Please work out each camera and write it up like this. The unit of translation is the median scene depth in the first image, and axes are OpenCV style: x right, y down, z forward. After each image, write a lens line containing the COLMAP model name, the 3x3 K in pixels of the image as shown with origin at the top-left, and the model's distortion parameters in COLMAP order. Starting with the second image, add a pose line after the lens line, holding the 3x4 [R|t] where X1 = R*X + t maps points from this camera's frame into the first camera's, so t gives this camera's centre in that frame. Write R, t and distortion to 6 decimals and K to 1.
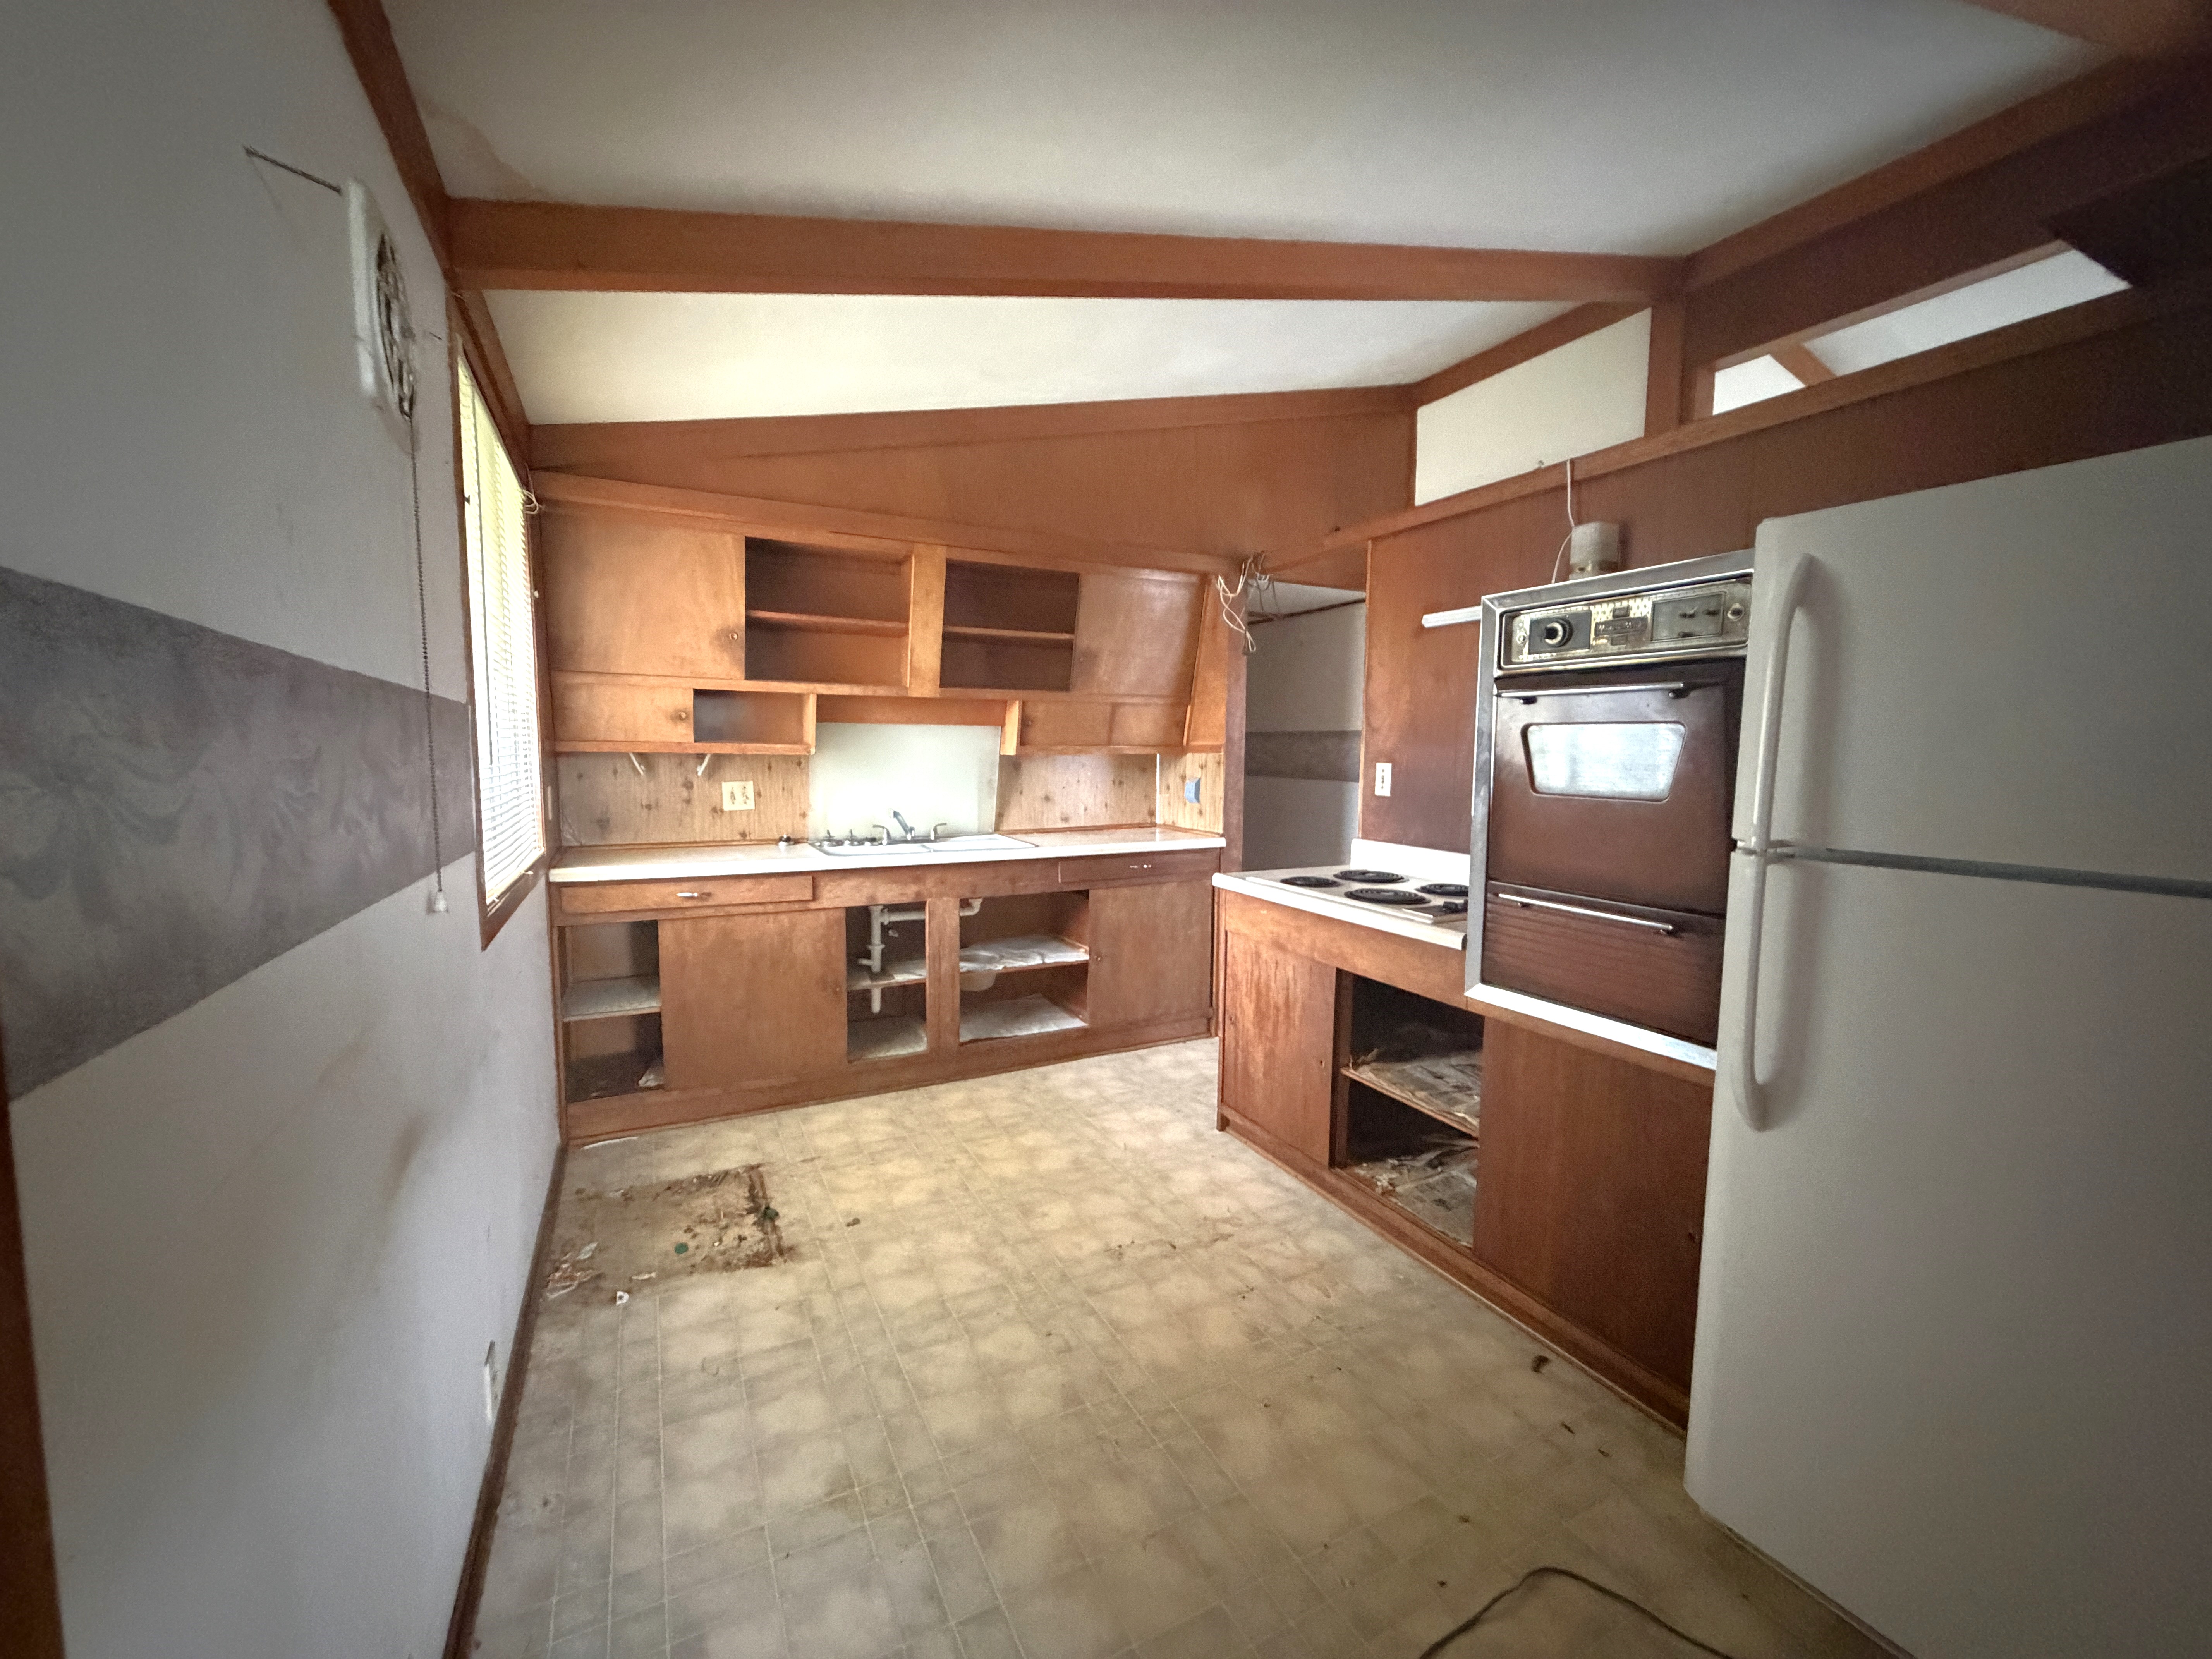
lens RADIAL K [[882.0, 0, 1098.9], [0, 882.0, 828.6], [0, 0, 1]] dist [-0.000139, -0.000217]
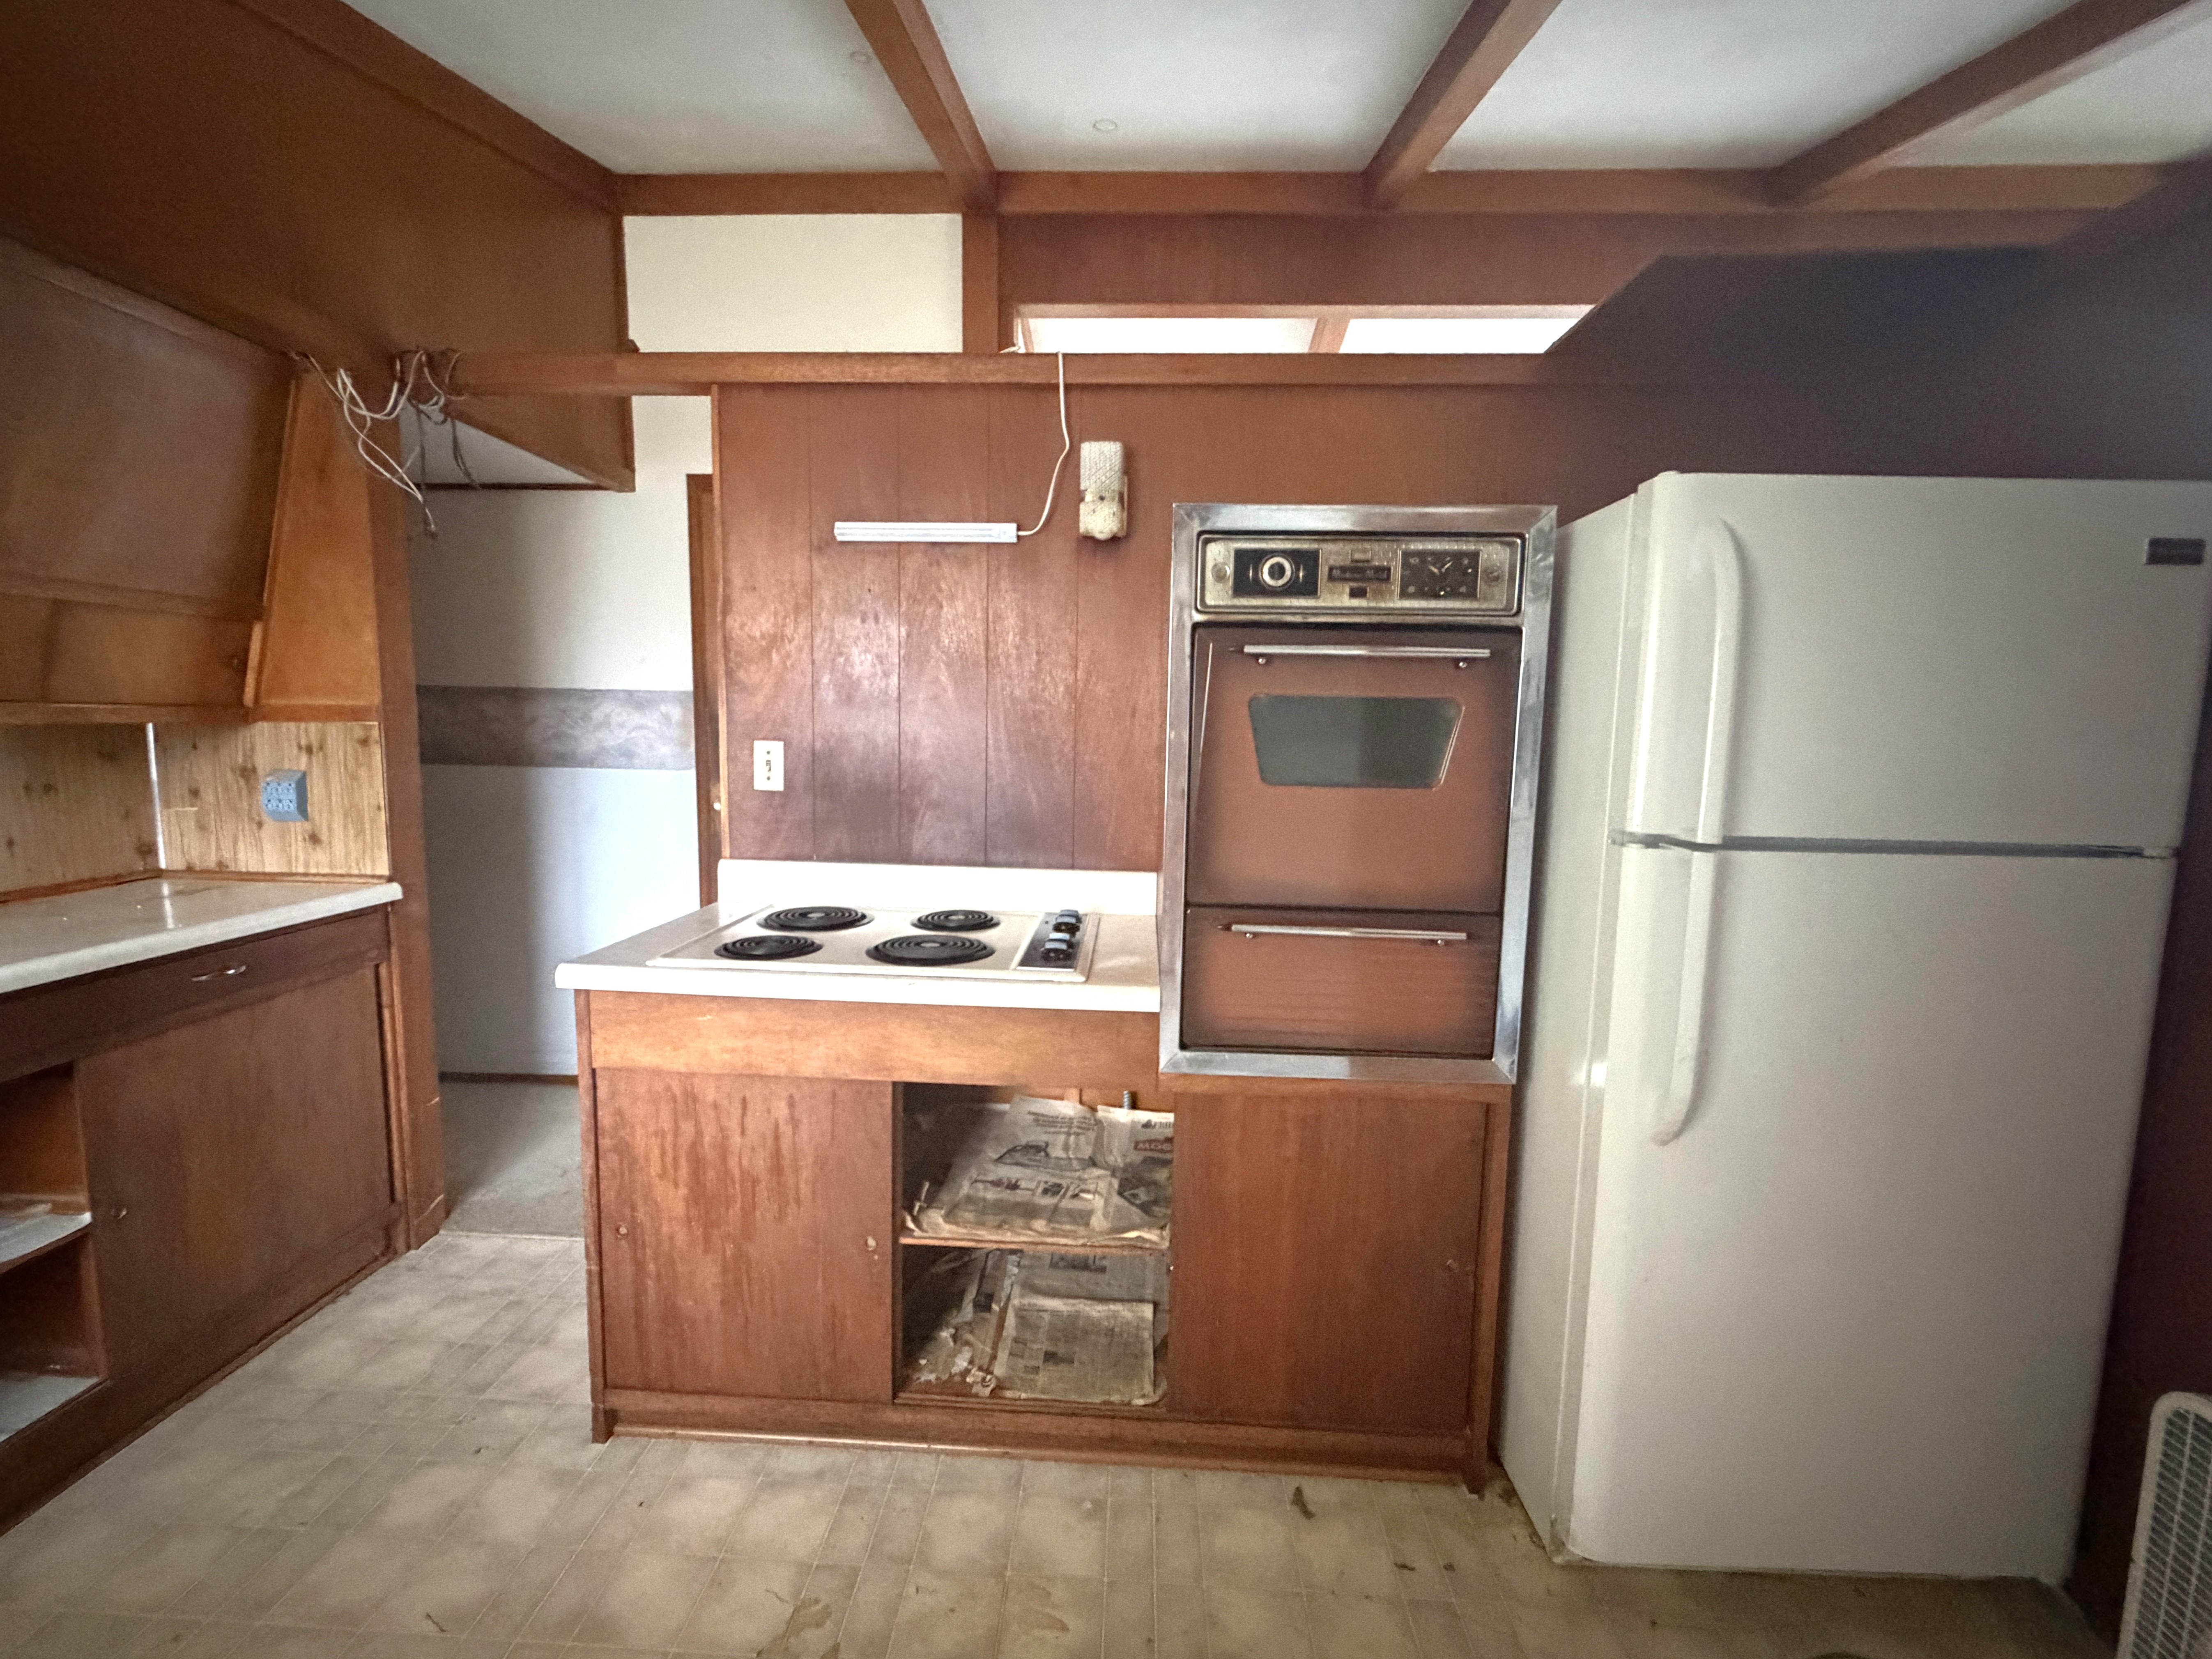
lens RADIAL K [[937.0, 0, 1106.0], [0, 937.0, 829.5], [0, 0, 1]] dist [0.000023, -0.000430]
pose [[0.497490, -0.091478, 0.862633, -0.149607], [0.065345, 0.995551, 0.067888, -0.037574], [-0.865005, 0.022595, 0.501254, 0.411003]]
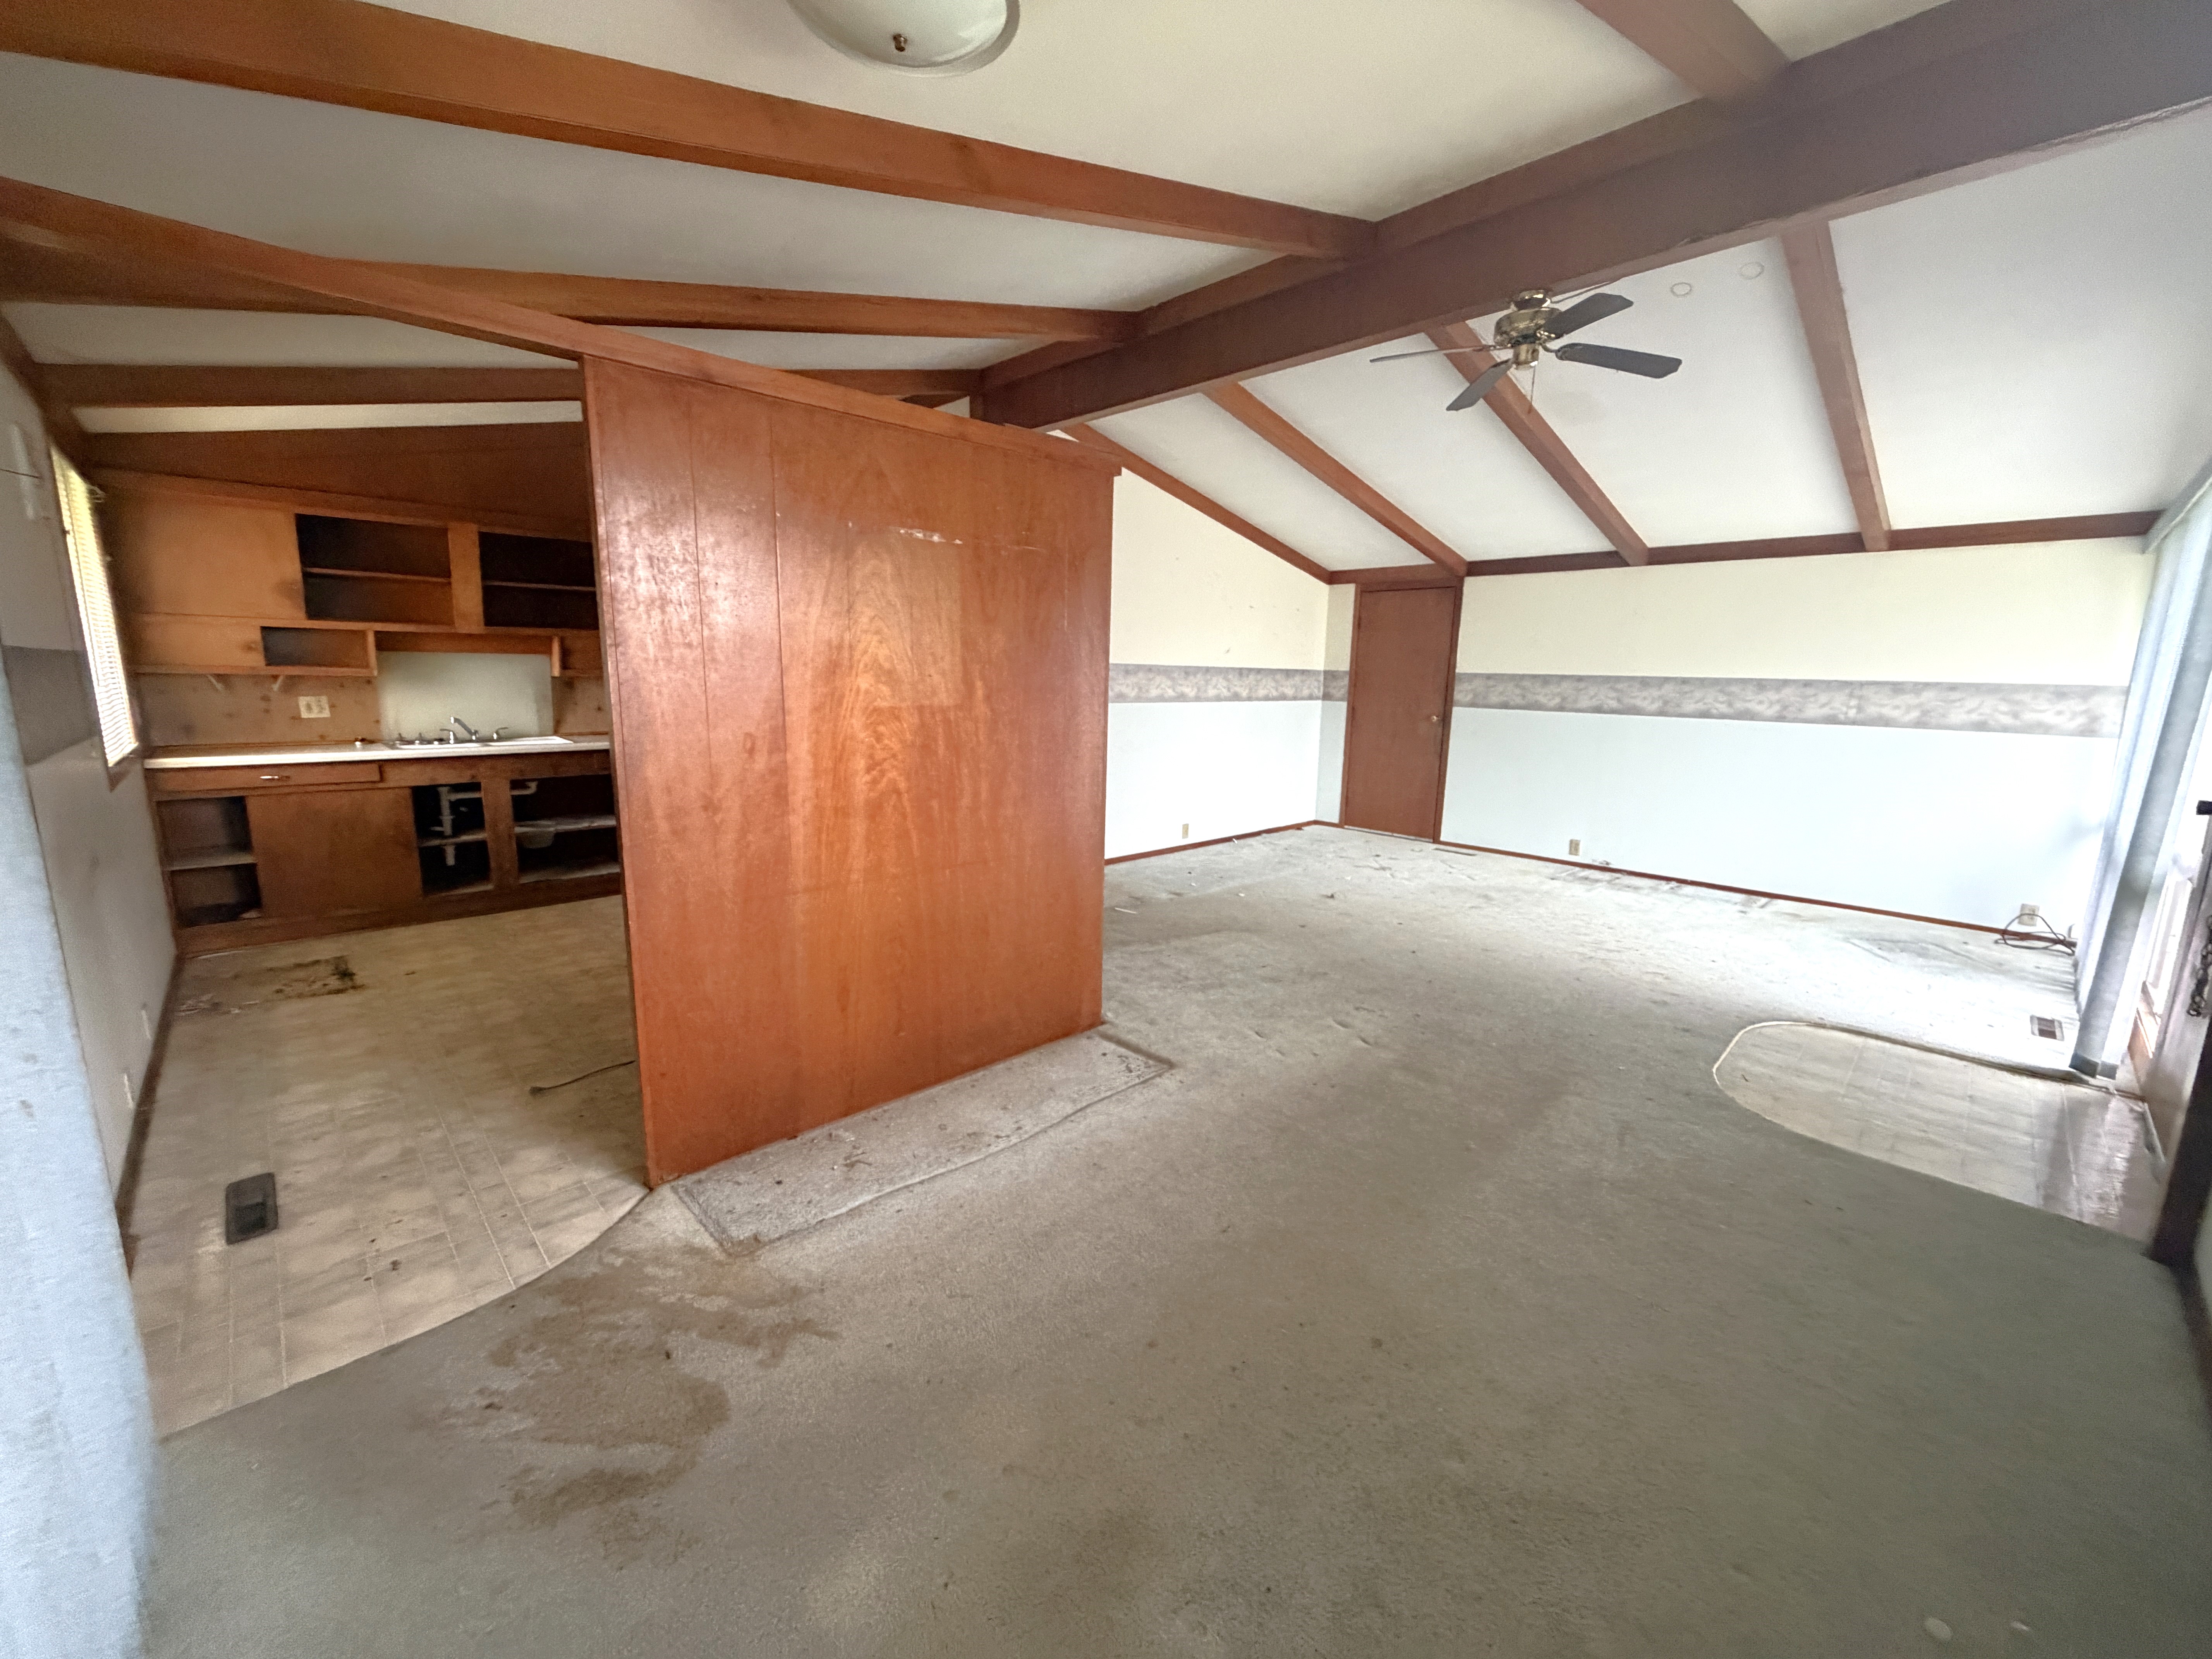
lens RADIAL K [[882.0, 0, 1098.9], [0, 882.0, 828.6], [0, 0, 1]] dist [-0.000139, -0.000217]
pose [[0.959354, -0.041789, 0.279096, 0.355697], [0.014715, 0.995037, 0.098408, 0.032688], [-0.281823, -0.090301, 0.955208, -0.630666]]
